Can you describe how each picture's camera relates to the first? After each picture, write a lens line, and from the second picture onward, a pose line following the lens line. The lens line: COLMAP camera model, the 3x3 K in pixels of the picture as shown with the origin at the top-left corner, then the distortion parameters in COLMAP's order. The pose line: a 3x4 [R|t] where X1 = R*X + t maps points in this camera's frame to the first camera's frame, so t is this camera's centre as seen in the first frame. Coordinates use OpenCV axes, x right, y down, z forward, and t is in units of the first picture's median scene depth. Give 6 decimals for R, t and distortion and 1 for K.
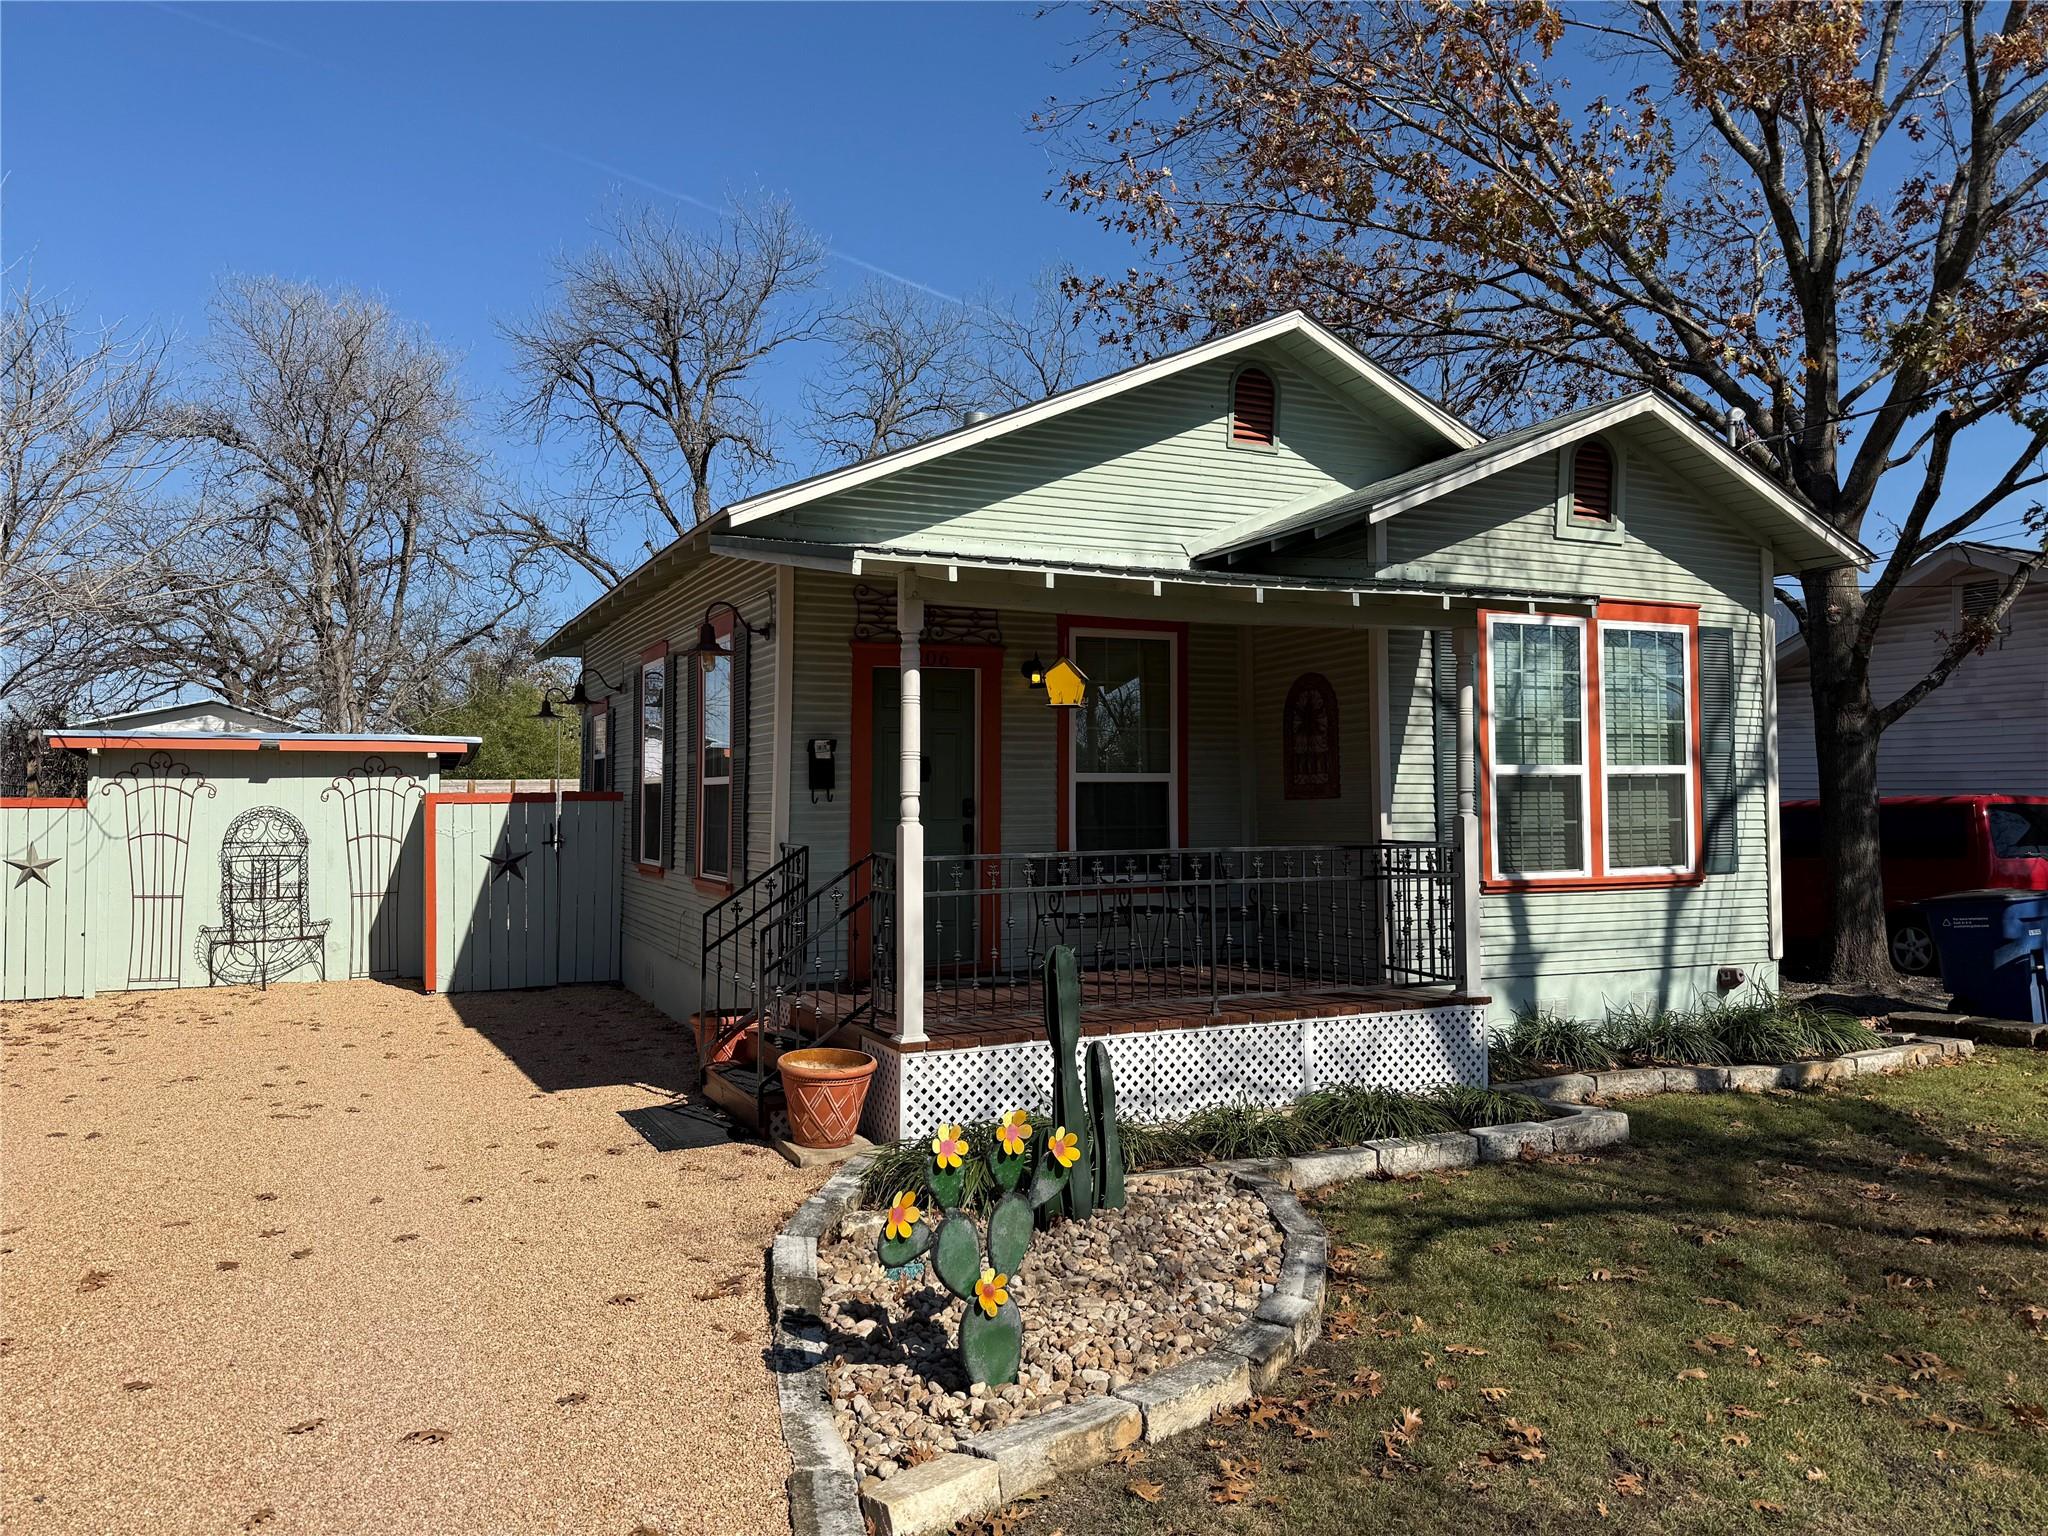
lens RADIAL K [[1441.5, 0, 1022.0], [0, 1441.5, 754.3], [0, 0, 1]] dist [0.002394, -0.005079]
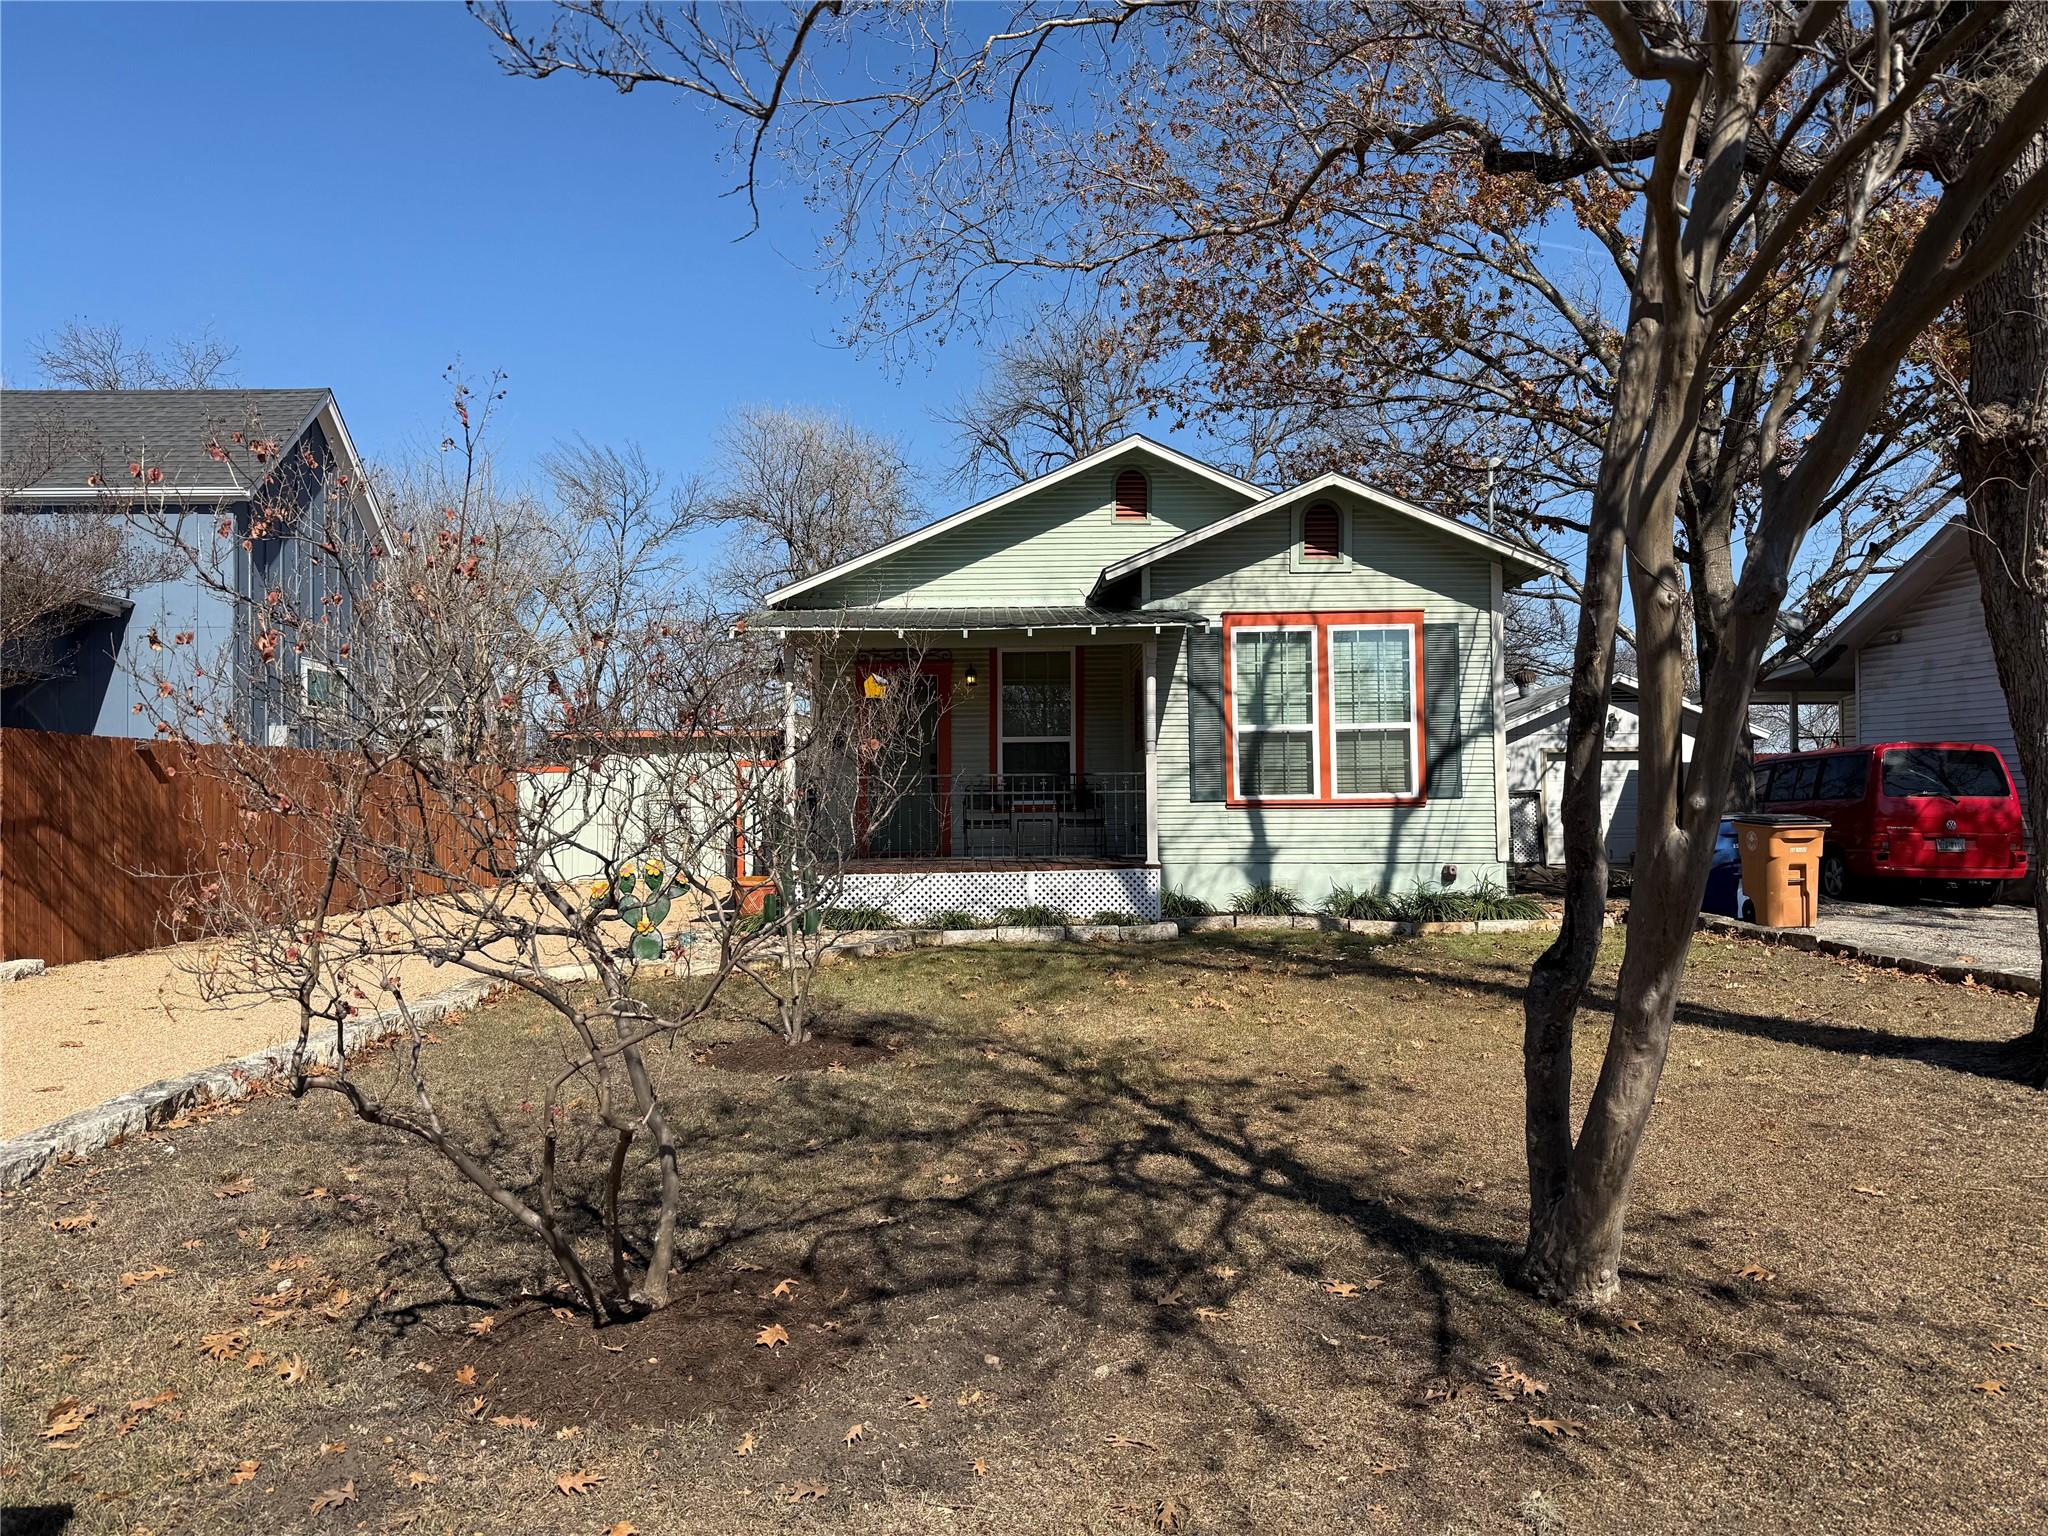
lens RADIAL K [[1441.5, 0, 1026.4], [0, 1441.5, 775.1], [0, 0, 1]] dist [0.002394, -0.005079]
pose [[0.914058, -0.012674, -0.405385, 0.713693], [0.021410, 0.999626, 0.017023, 0.028432], [0.405017, -0.024240, 0.913988, -0.474246]]
